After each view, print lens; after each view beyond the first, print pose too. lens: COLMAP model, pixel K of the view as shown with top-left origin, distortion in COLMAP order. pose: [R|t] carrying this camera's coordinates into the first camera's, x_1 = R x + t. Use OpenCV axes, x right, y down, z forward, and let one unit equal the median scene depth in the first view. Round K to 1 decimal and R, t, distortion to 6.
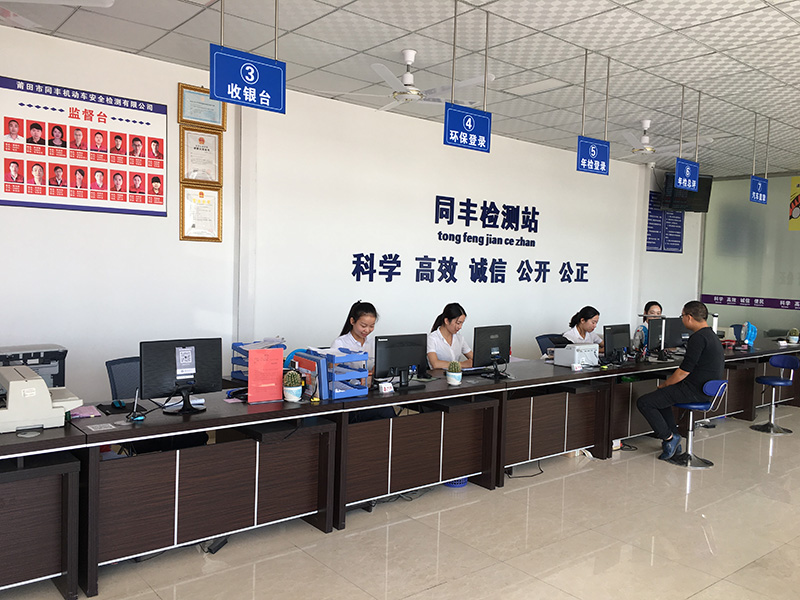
lens RADIAL K [[668.4, 0, 399.6], [0, 668.4, 299.4], [0, 0, 1]] dist [0.048452, -0.005302]
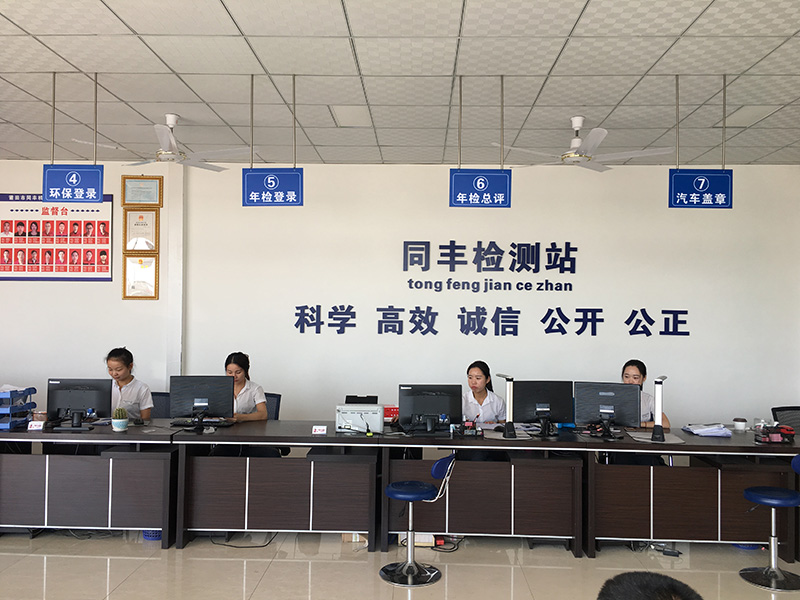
lens RADIAL K [[668.4, 0, 400.4], [0, 668.4, 302.6], [0, 0, 1]] dist [0.048452, -0.005302]
pose [[0.758528, -0.035097, -0.650694, 0.698378], [-0.020914, 0.996723, -0.078140, 0.002941], [0.651305, 0.072880, 0.755308, 0.320681]]
